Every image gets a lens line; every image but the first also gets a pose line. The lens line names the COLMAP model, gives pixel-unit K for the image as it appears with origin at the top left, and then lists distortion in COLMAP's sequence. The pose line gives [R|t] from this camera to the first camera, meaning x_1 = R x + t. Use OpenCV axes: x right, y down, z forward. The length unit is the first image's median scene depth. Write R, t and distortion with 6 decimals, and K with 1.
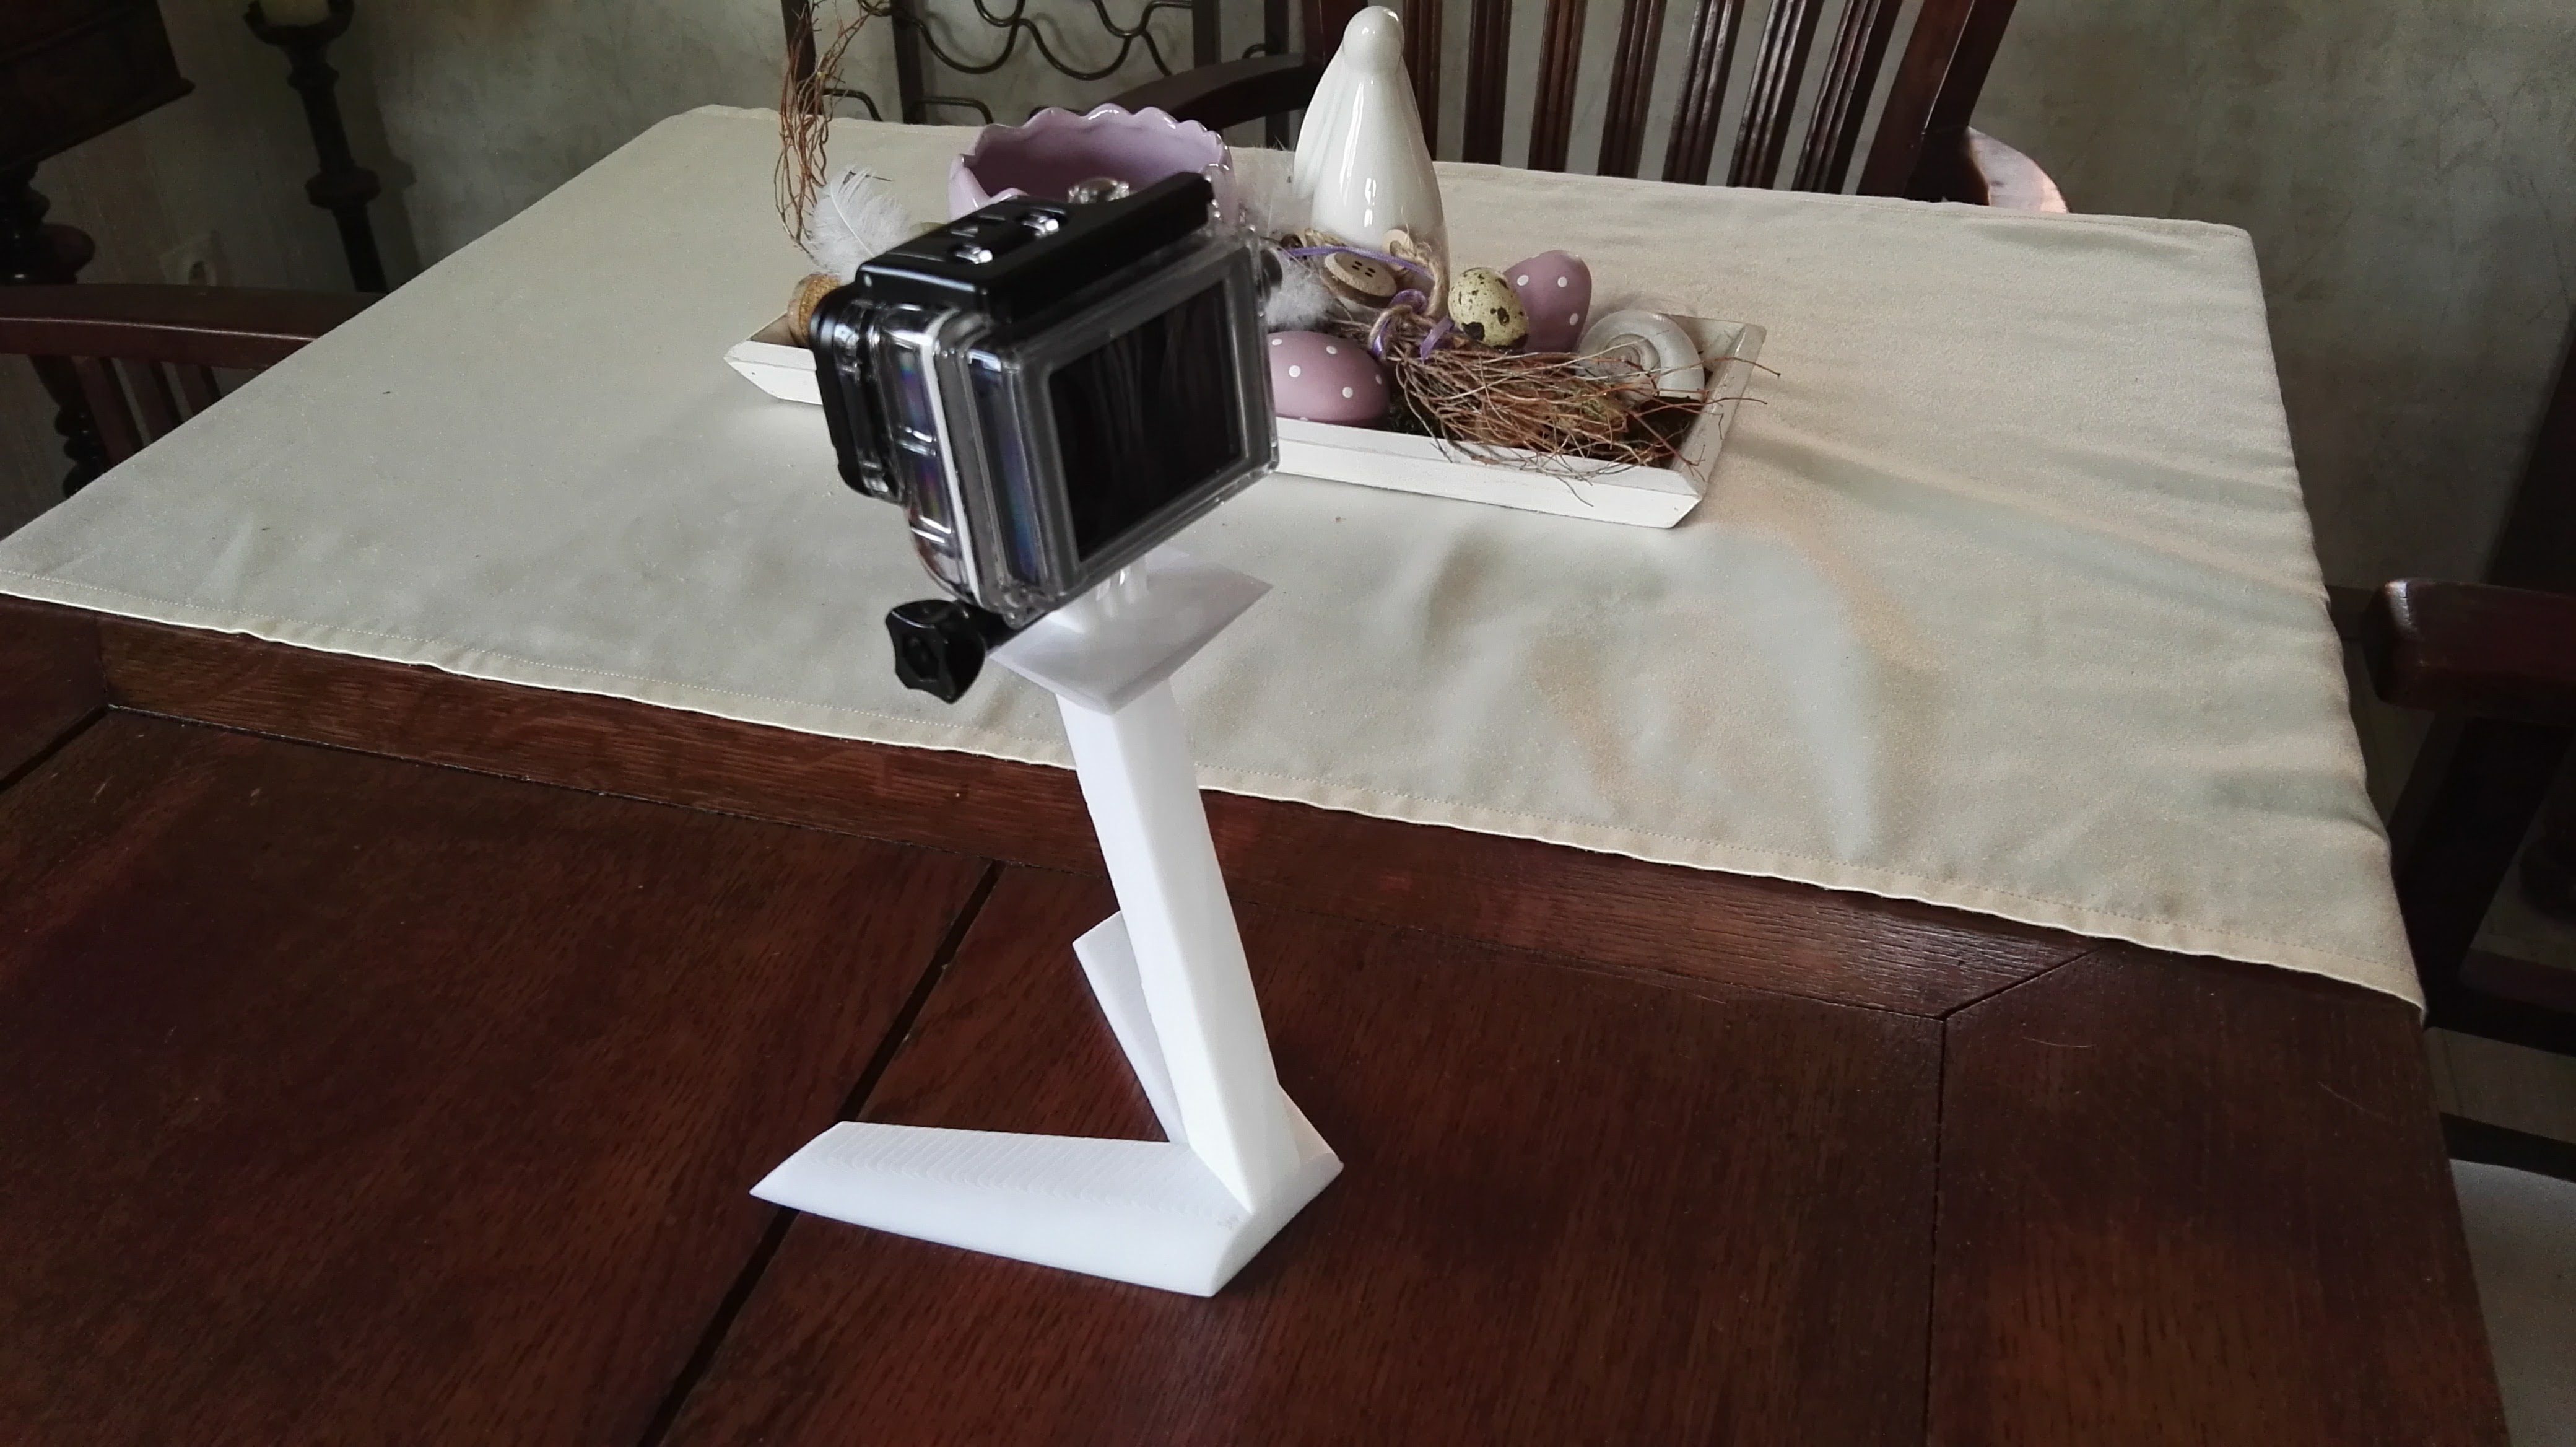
lens RADIAL K [[2090.2, 0, 1258.7], [0, 2090.2, 730.8], [0, 0, 1]] dist [0.103083, -0.244877]
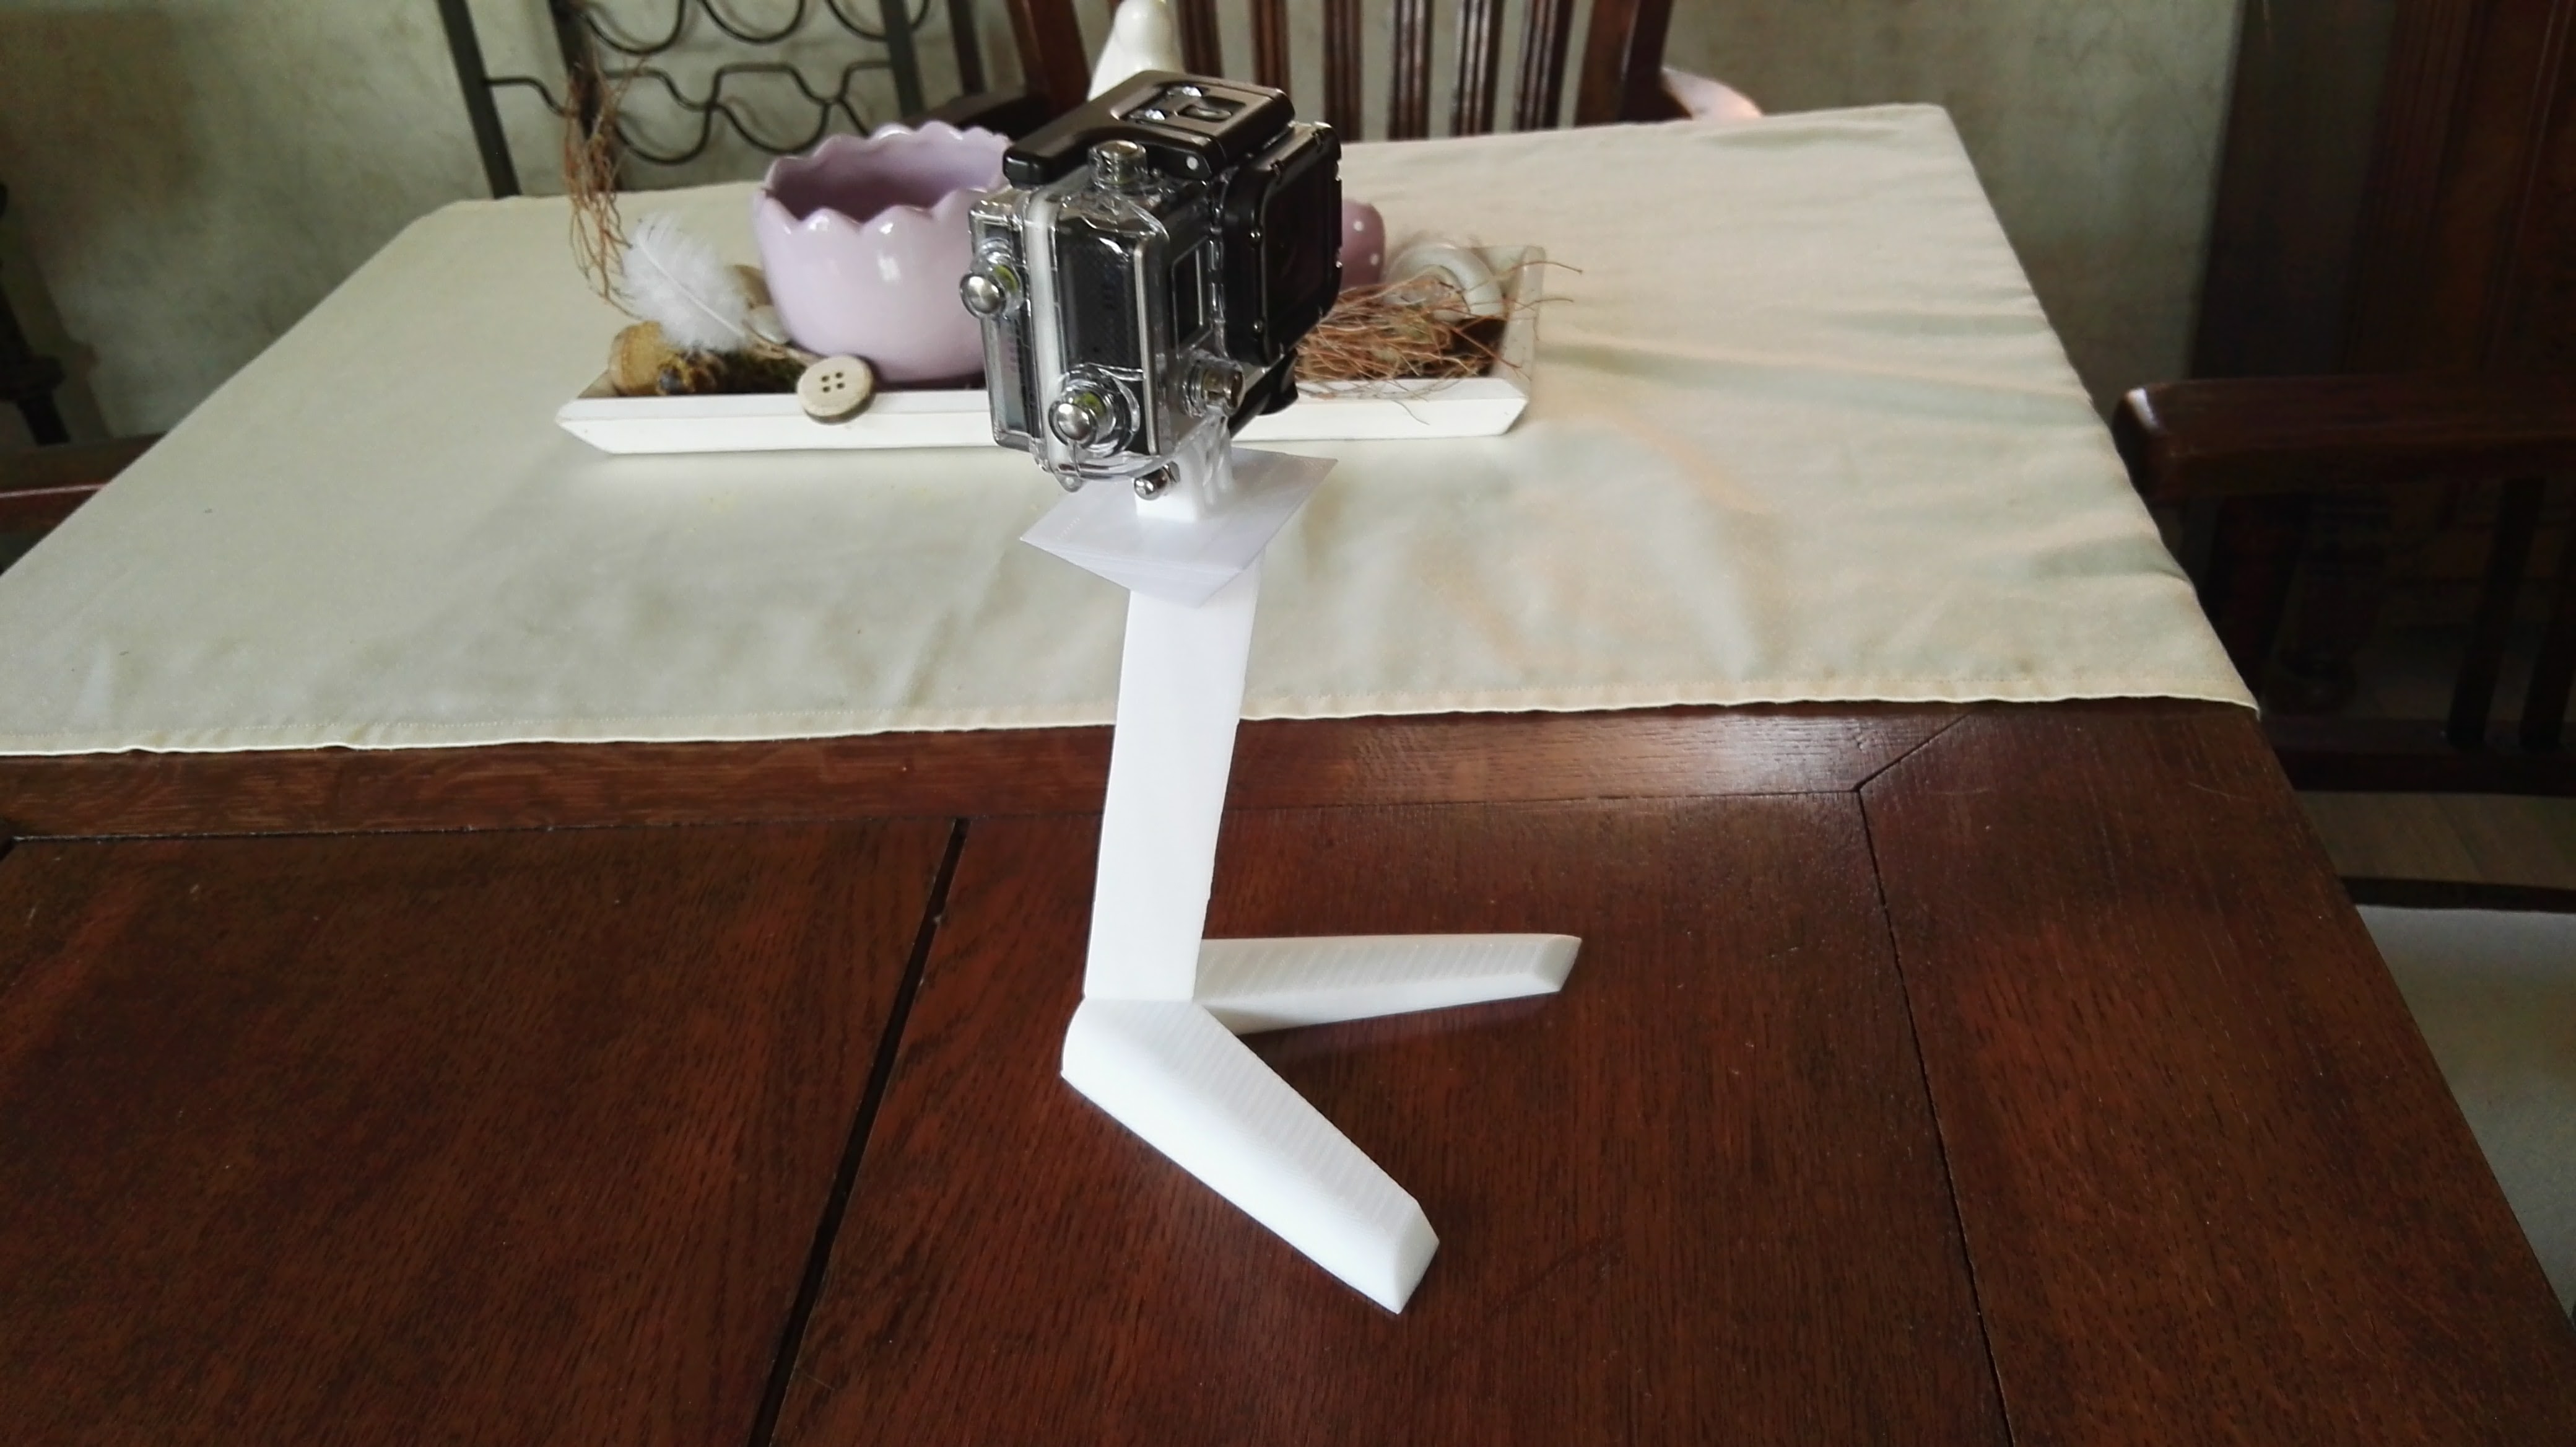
lens RADIAL K [[2117.7, 0, 1288.0], [0, 2117.7, 723.5], [0, 0, 1]] dist [0.076291, -0.195866]
pose [[0.977123, -0.169418, 0.128560, -0.083993], [0.173603, 0.984570, -0.021991, 0.060593], [-0.122851, 0.043807, 0.991458, -0.055360]]
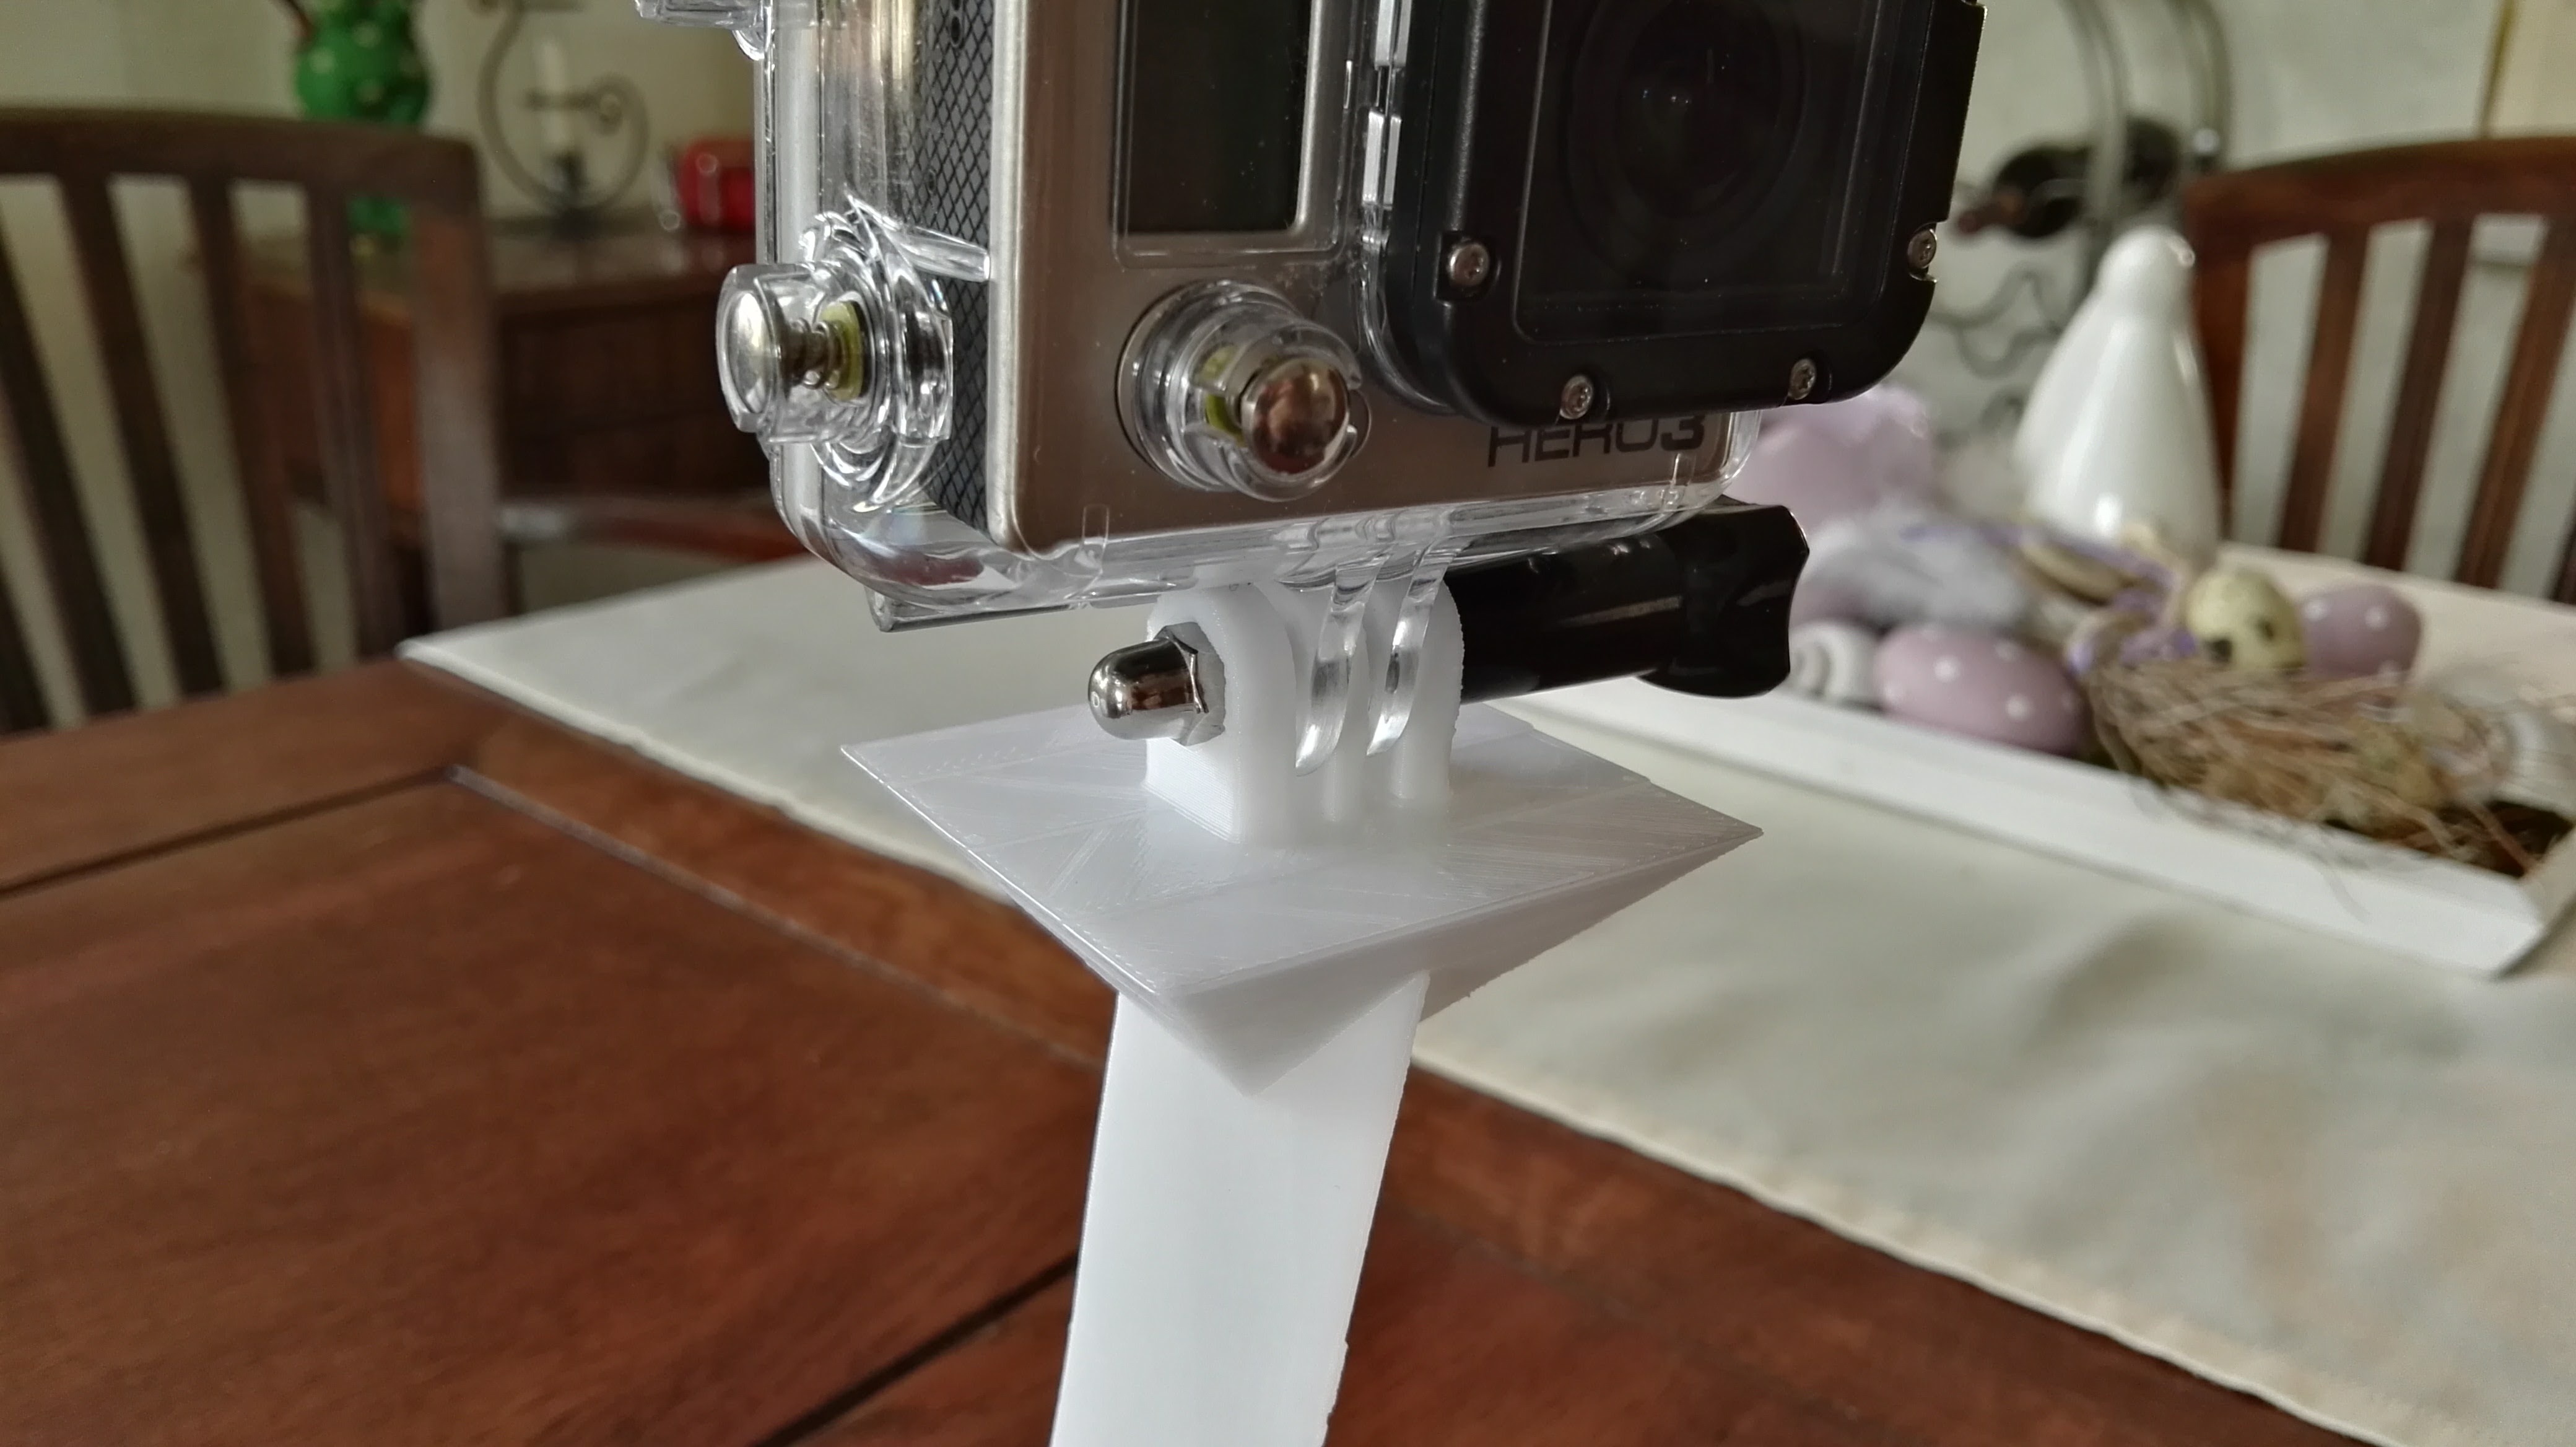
lens RADIAL K [[2117.7, 0, 1288.0], [0, 2117.7, 723.5], [0, 0, 1]] dist [0.076291, -0.195866]
pose [[0.907053, 0.160837, -0.389083, 0.115903], [-0.255607, 0.944717, -0.205364, 0.065155], [0.334544, 0.285728, 0.898020, 0.309827]]
